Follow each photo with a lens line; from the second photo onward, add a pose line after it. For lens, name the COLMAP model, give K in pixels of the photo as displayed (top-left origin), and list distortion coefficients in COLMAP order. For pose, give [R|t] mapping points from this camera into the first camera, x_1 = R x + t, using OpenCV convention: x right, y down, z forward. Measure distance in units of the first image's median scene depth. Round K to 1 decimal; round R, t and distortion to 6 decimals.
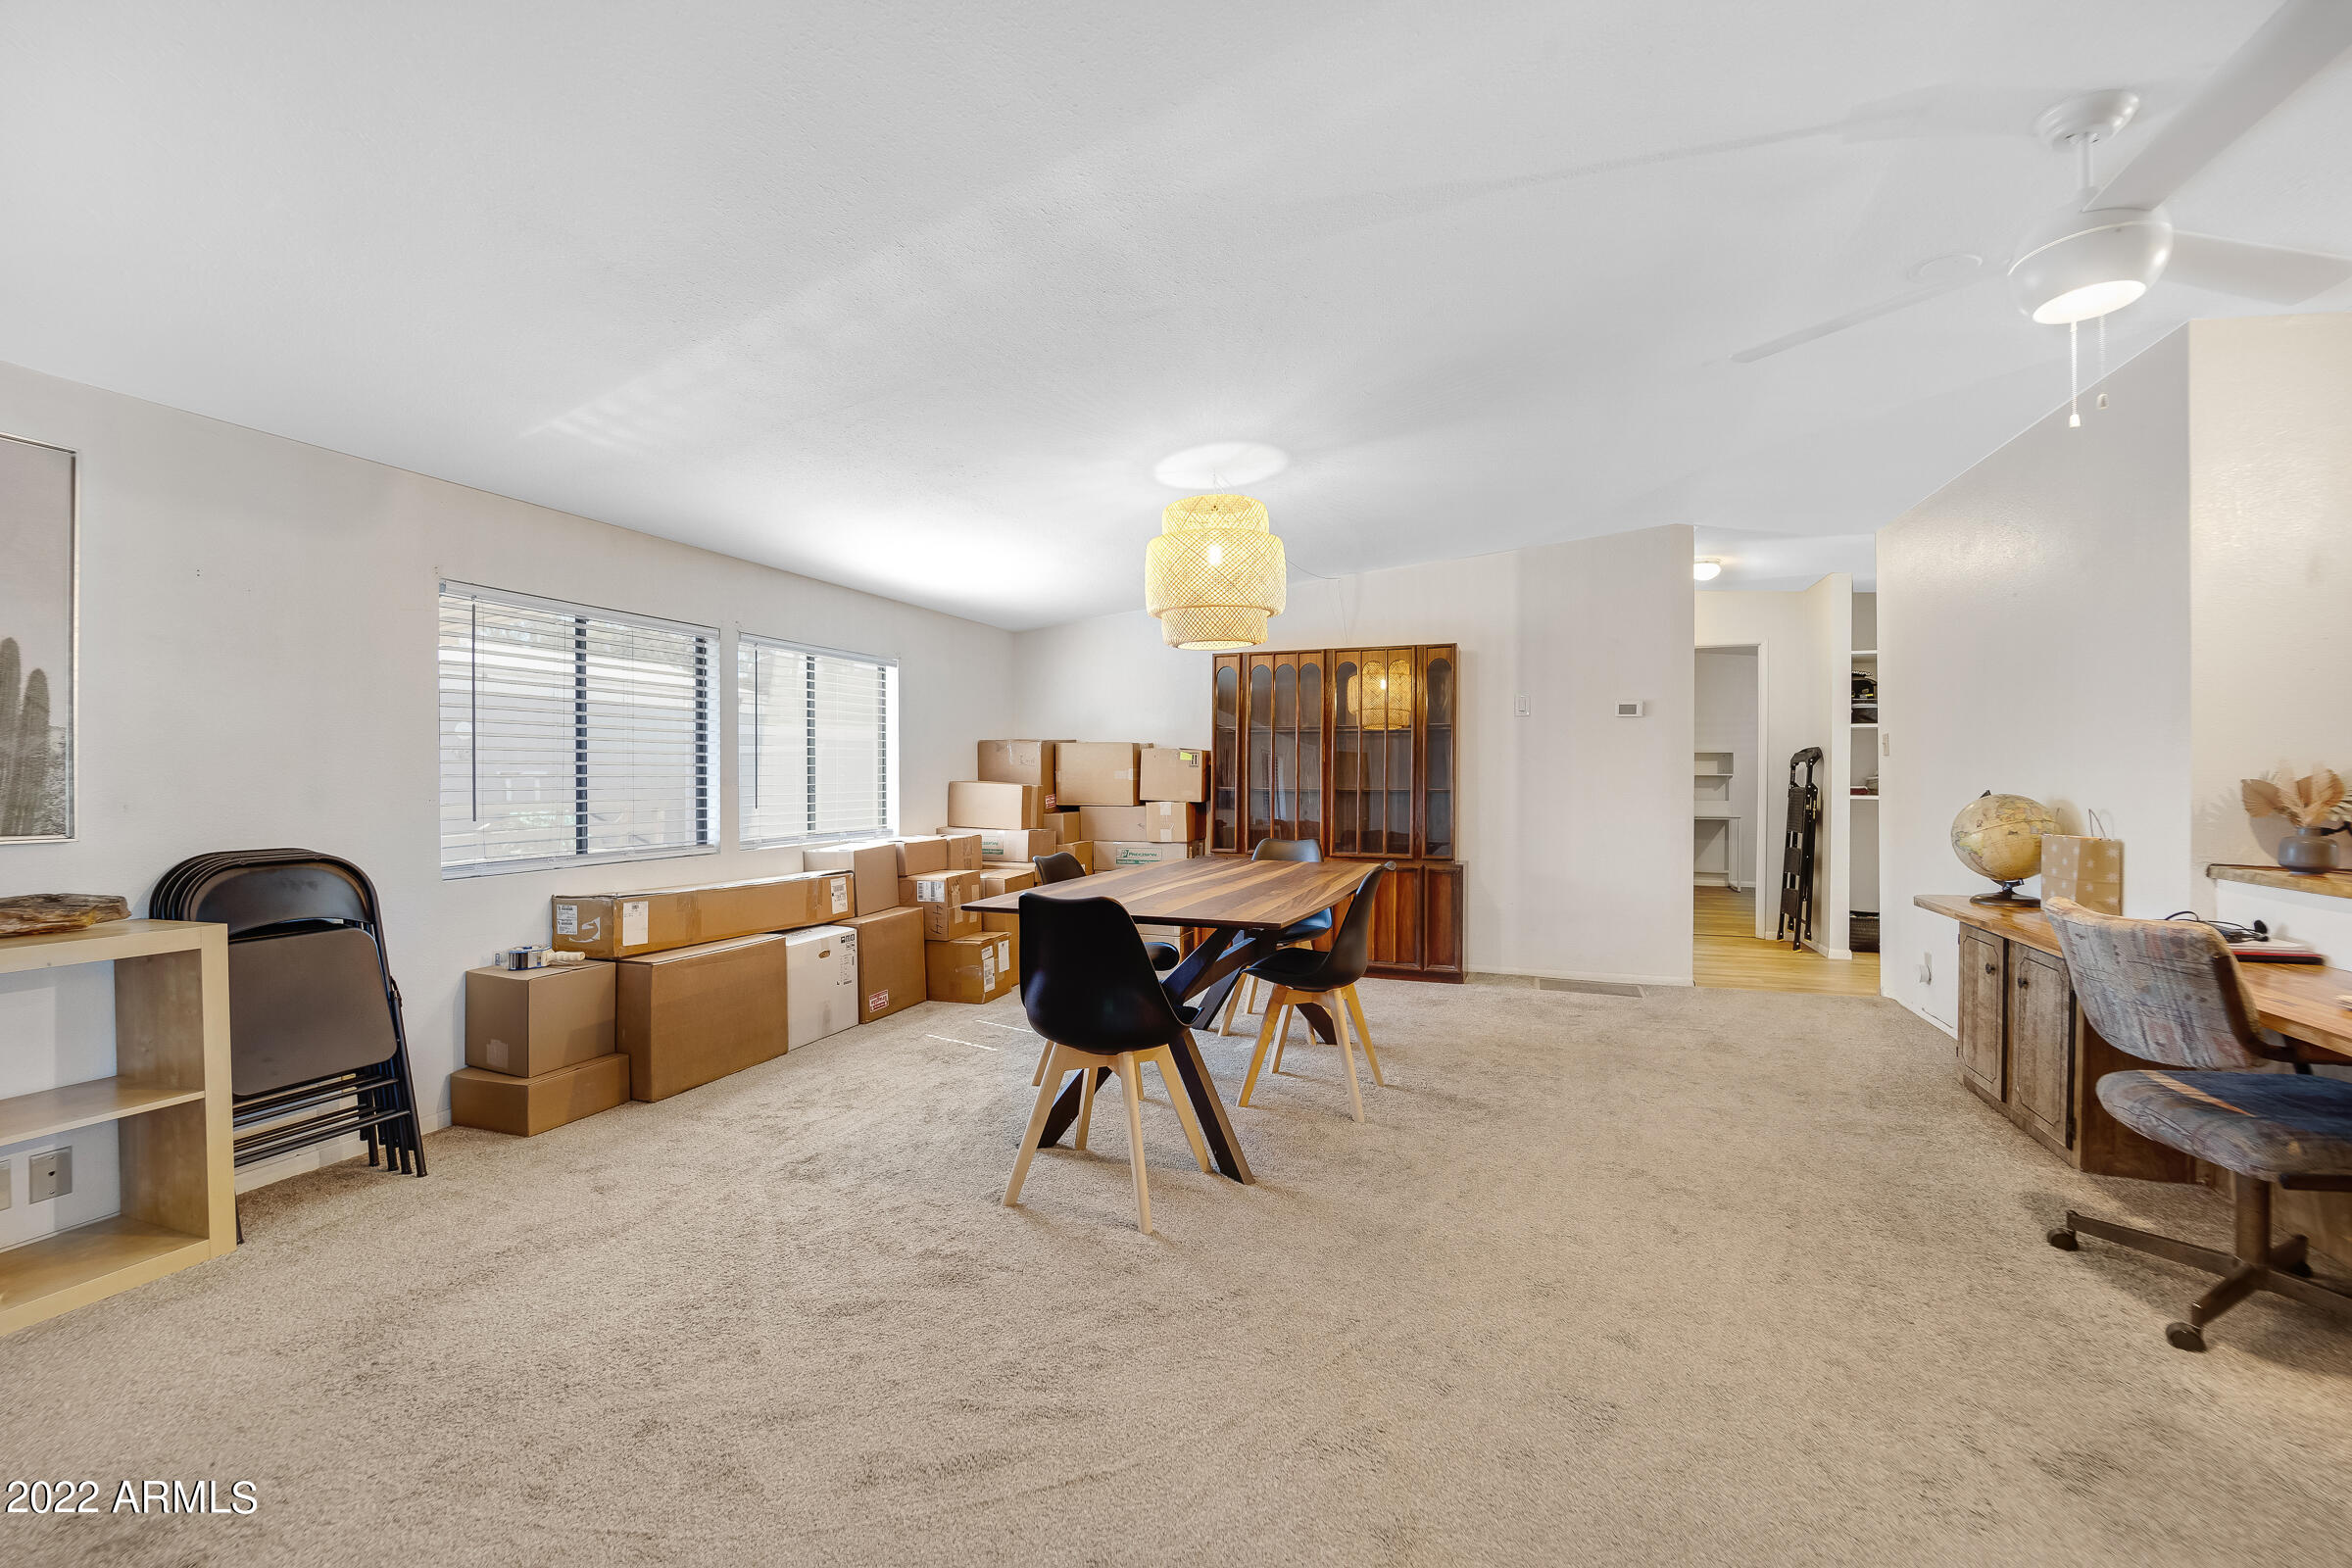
lens RADIAL K [[963.5, 0, 1174.4], [0, 963.5, 776.7], [0, 0, 1]] dist [-0.007998, -0.001728]
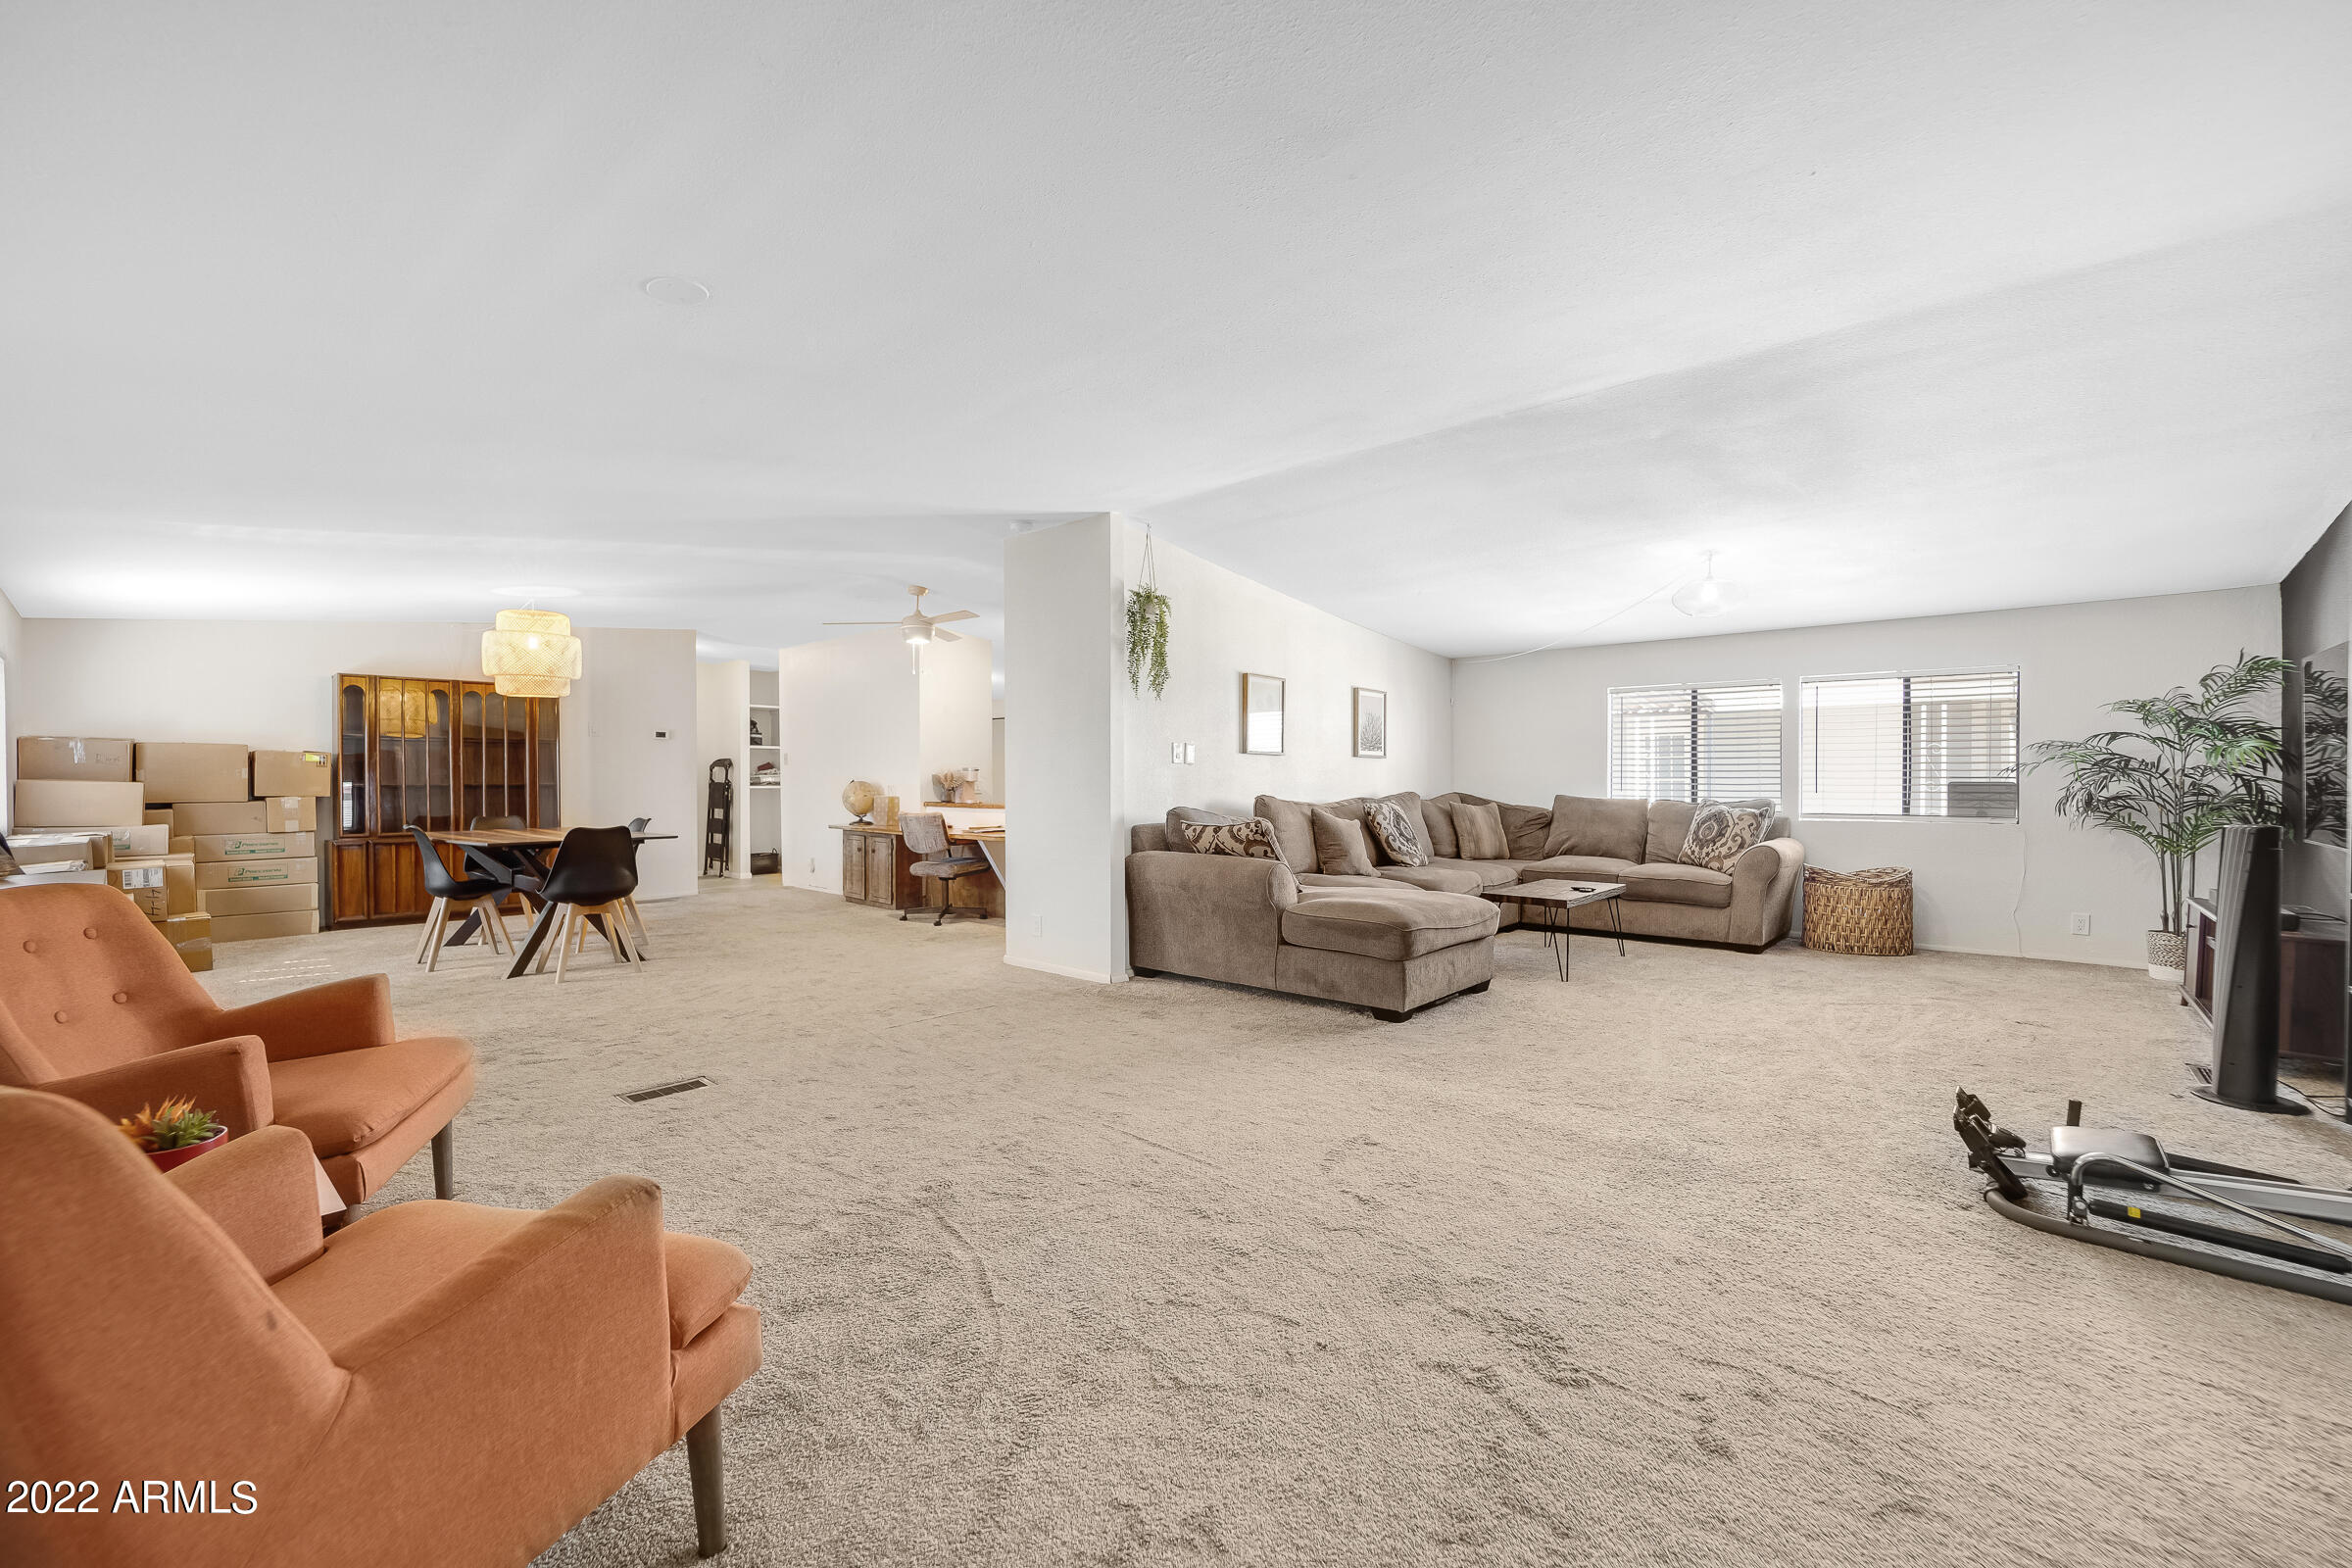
lens RADIAL K [[963.5, 0, 1183.1], [0, 963.5, 789.5], [0, 0, 1]] dist [-0.007998, -0.001728]
pose [[0.374468, -0.012748, 0.927152, -1.124615], [0.004639, 0.999919, 0.011875, 0.014345], [-0.927228, -0.000146, 0.374497, -0.710190]]
